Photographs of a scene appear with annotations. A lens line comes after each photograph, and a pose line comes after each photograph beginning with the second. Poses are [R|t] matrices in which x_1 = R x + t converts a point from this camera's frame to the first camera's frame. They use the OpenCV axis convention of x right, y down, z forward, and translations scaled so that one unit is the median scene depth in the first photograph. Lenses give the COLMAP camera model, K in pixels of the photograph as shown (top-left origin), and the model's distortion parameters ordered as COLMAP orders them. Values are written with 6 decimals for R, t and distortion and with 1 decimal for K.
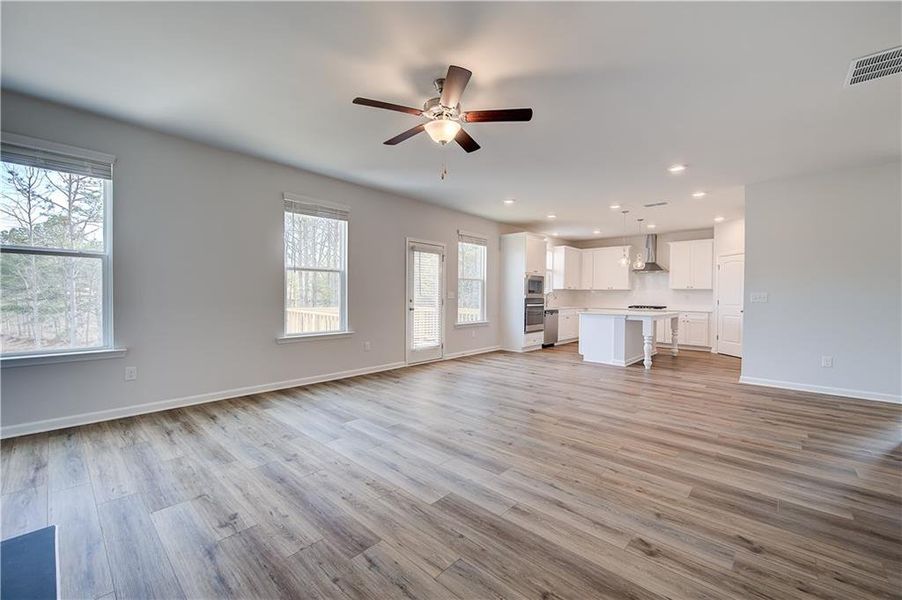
lens RADIAL K [[368.6, 0, 451.0], [0, 368.6, 300.0], [0, 0, 1]] dist [0.003394, 0.000154]
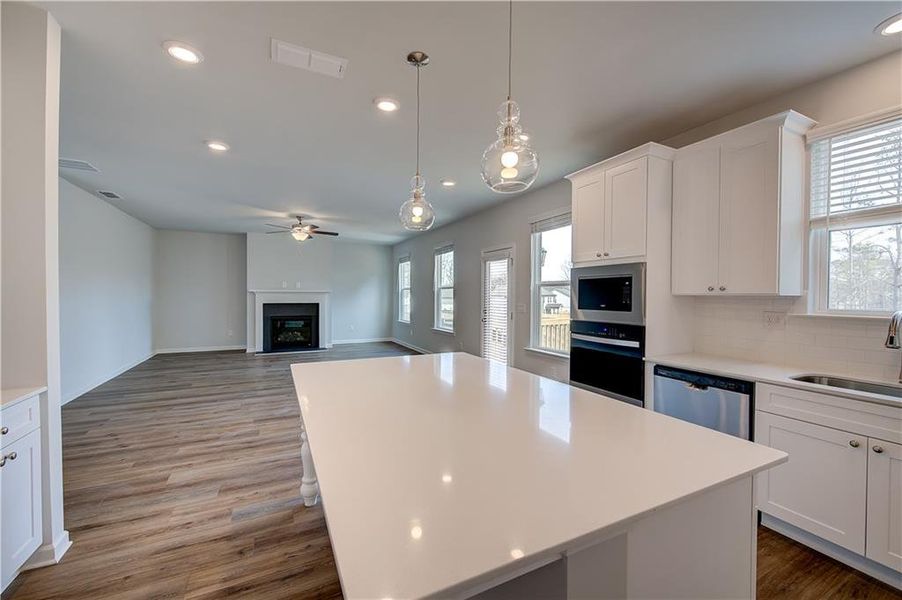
lens RADIAL K [[363.9, 0, 451.0], [0, 363.9, 300.0], [0, 0, 1]] dist [0.002253, -0.000049]
pose [[-0.363520, 0.002016, -0.931584, 1.585006], [-0.020492, 0.999738, 0.010160, -0.071014], [0.931361, 0.022784, -0.363384, 2.410097]]
